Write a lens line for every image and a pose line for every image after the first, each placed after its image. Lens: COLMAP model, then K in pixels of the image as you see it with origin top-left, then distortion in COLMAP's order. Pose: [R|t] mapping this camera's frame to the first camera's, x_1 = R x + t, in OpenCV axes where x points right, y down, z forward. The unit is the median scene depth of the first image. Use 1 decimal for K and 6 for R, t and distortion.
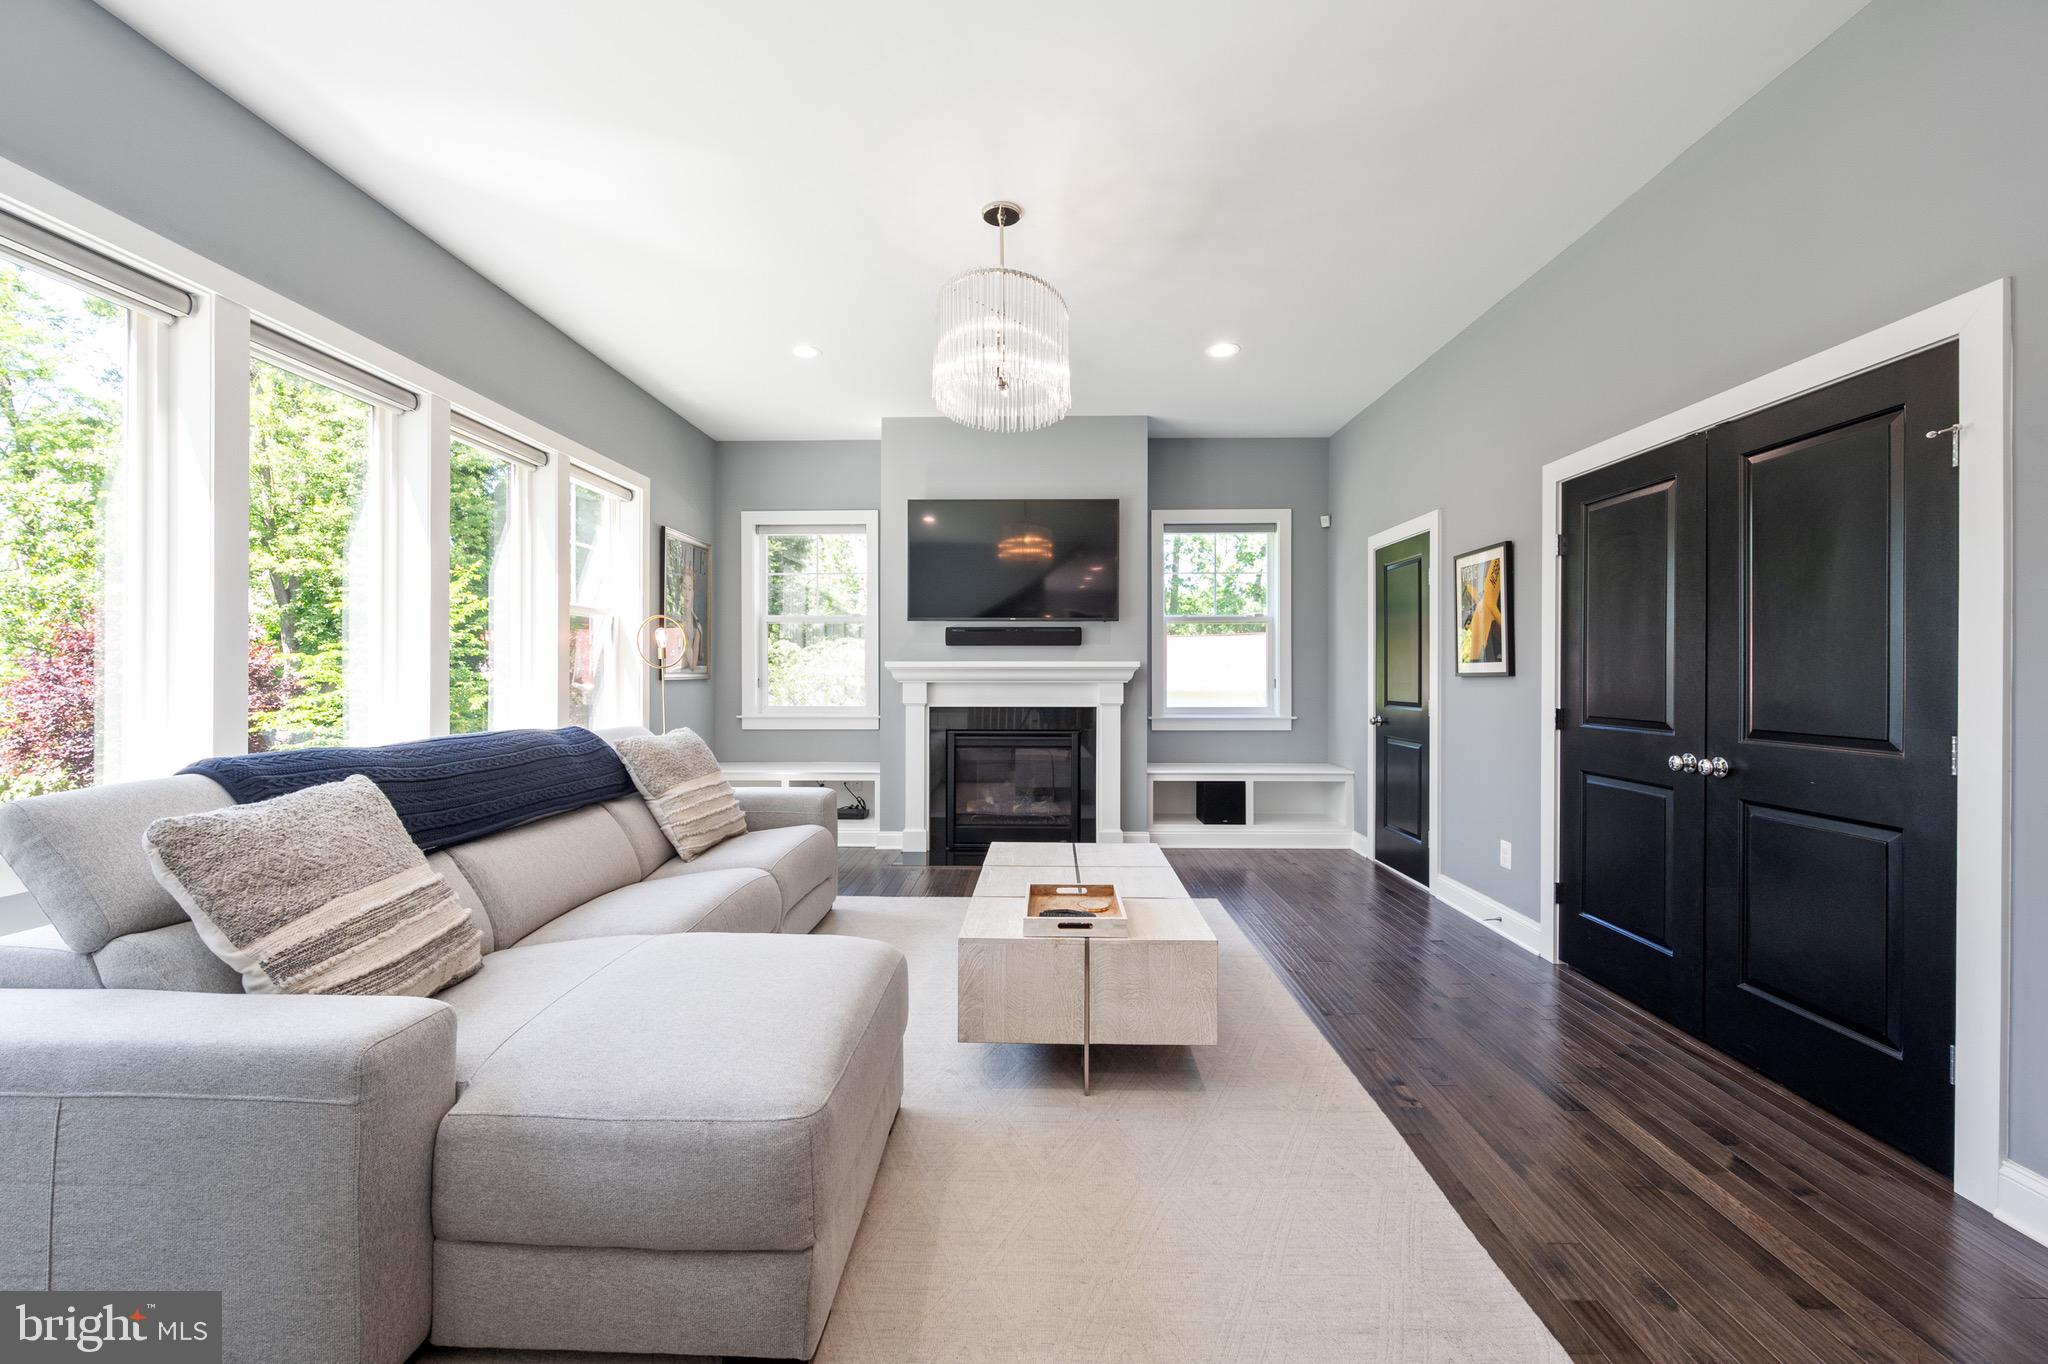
lens RADIAL K [[813.2, 0, 1016.5], [0, 813.2, 673.8], [0, 0, 1]] dist [0.000473, 0.000469]
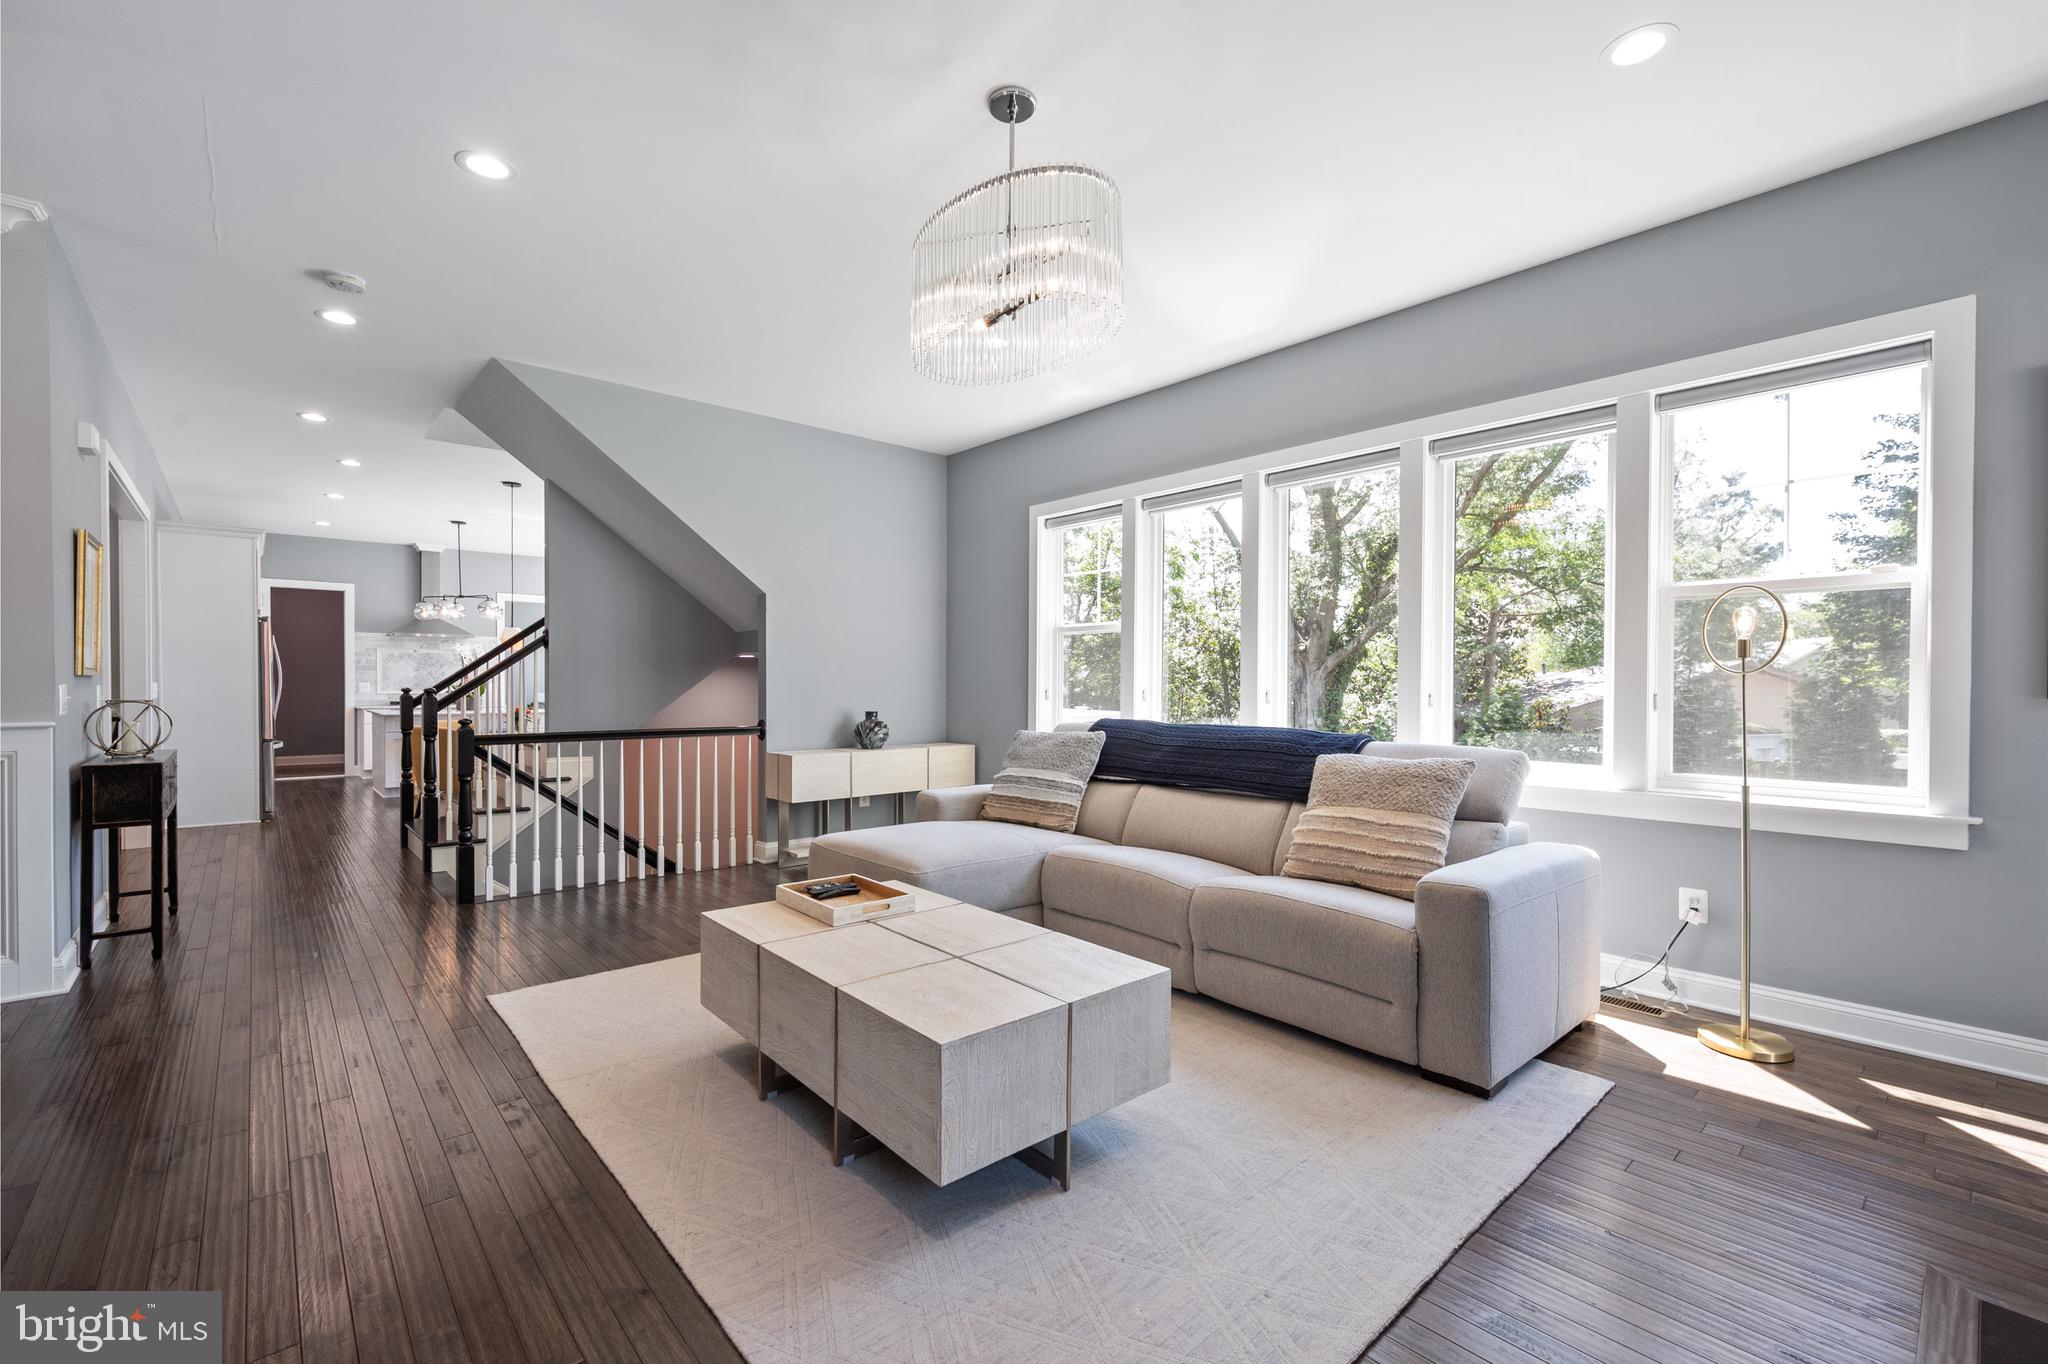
lens RADIAL K [[876.8, 0, 1024.6], [0, 876.8, 695.3], [0, 0, 1]] dist [-0.000359, 0.000309]
pose [[-0.733988, 0.006938, -0.679127, 0.313232], [-0.002033, 0.999921, 0.012412, 0.002642], [0.679159, 0.010492, -0.733916, 0.930647]]
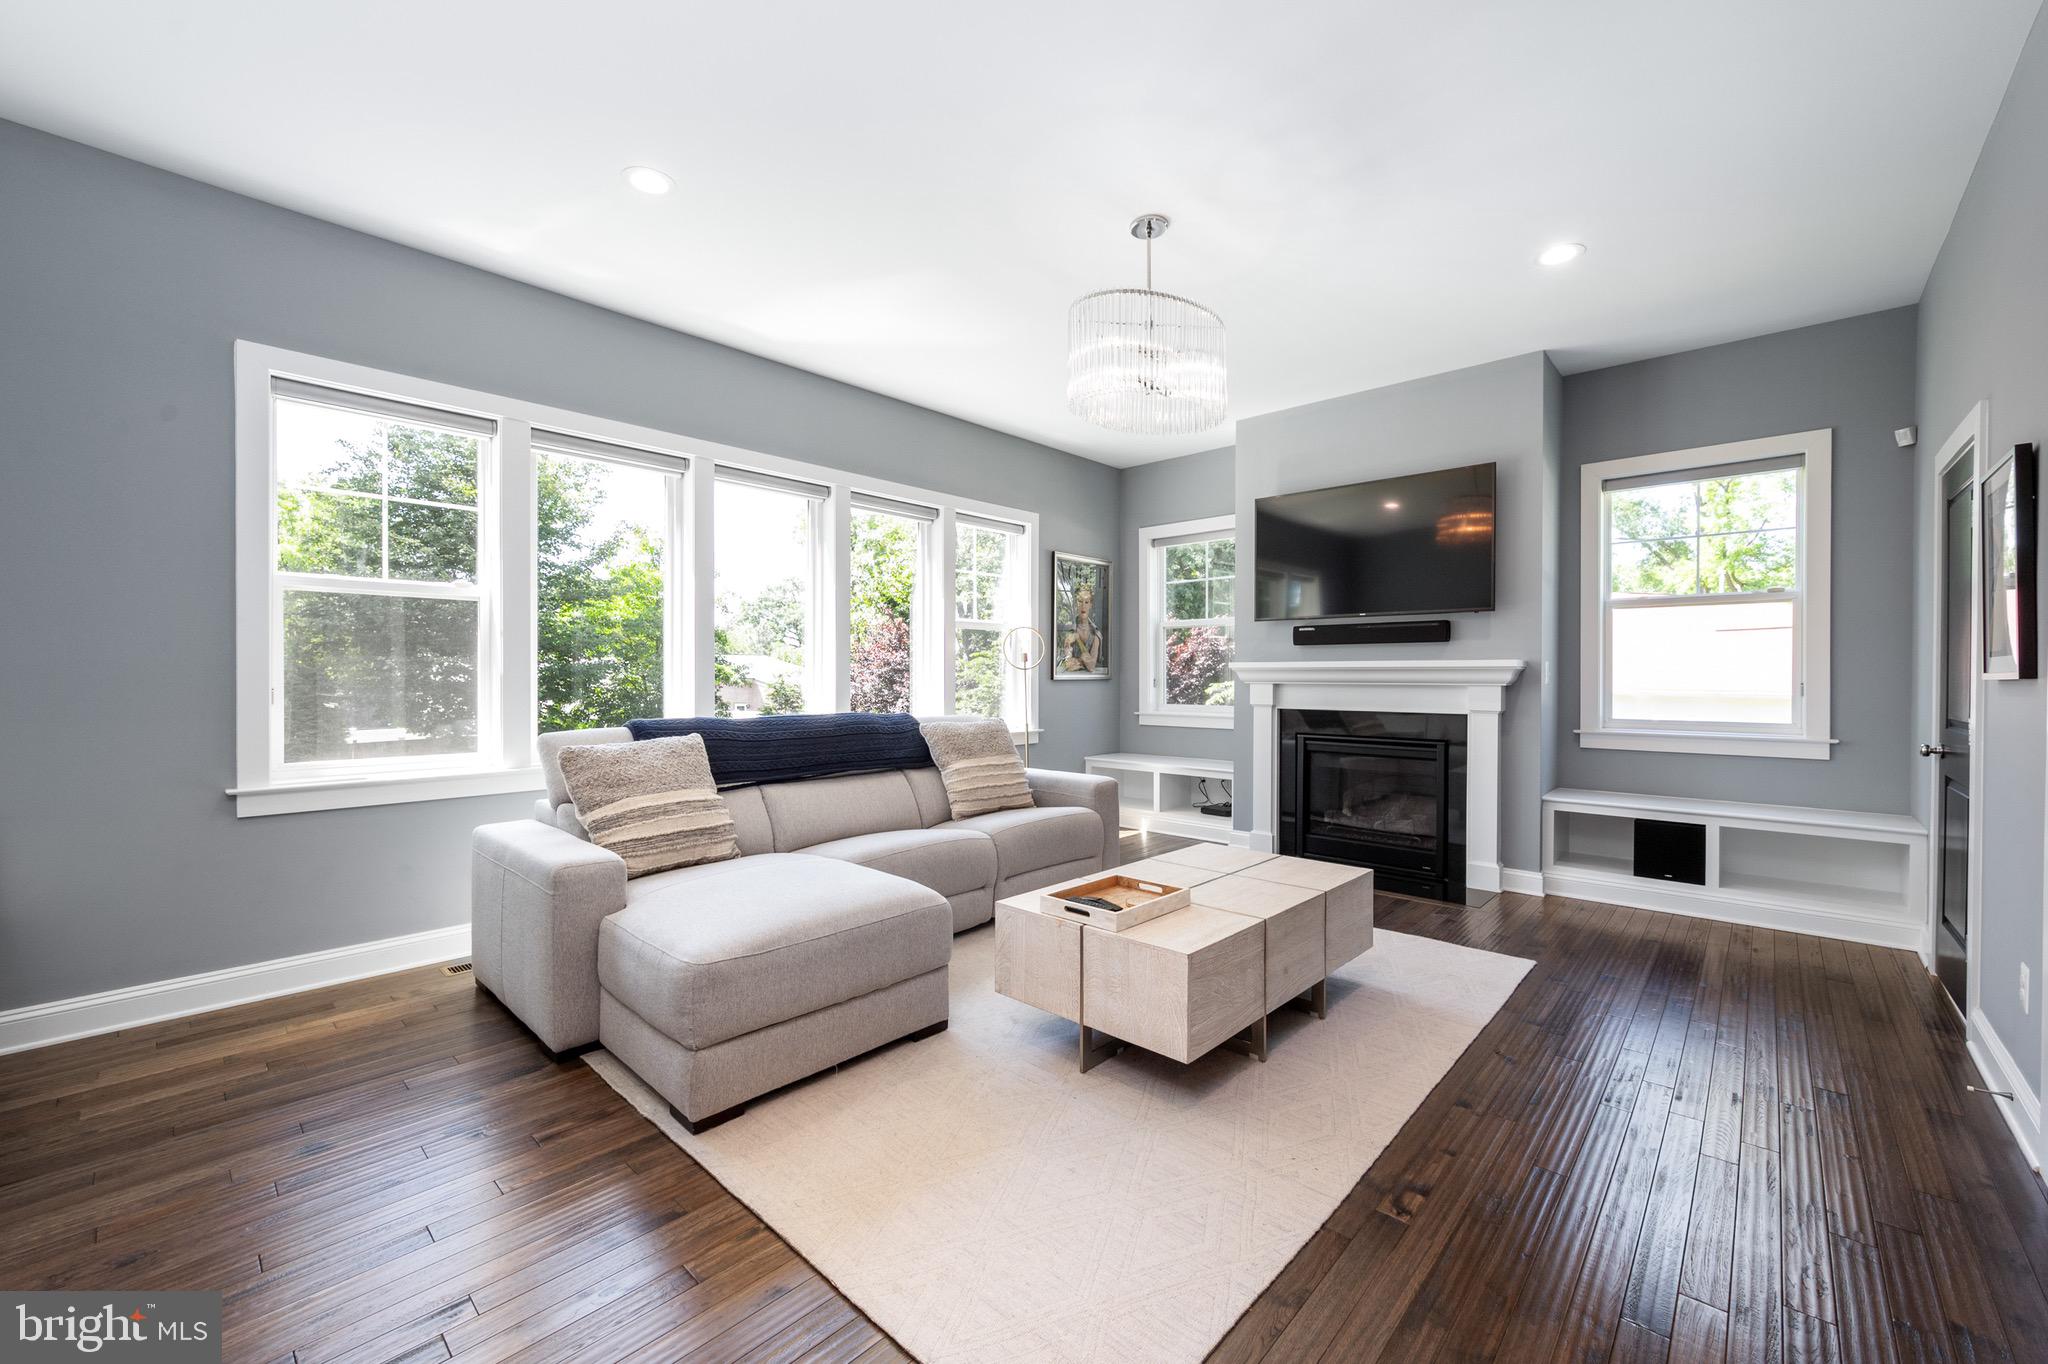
lens RADIAL K [[813.2, 0, 1024.9], [0, 813.2, 679.8], [0, 0, 1]] dist [0.000473, 0.000469]
pose [[0.751682, 0.004906, -0.659507, 0.306088], [-0.001188, 0.999981, 0.006084, 0.000477], [0.659525, -0.003790, 0.751673, 0.067100]]
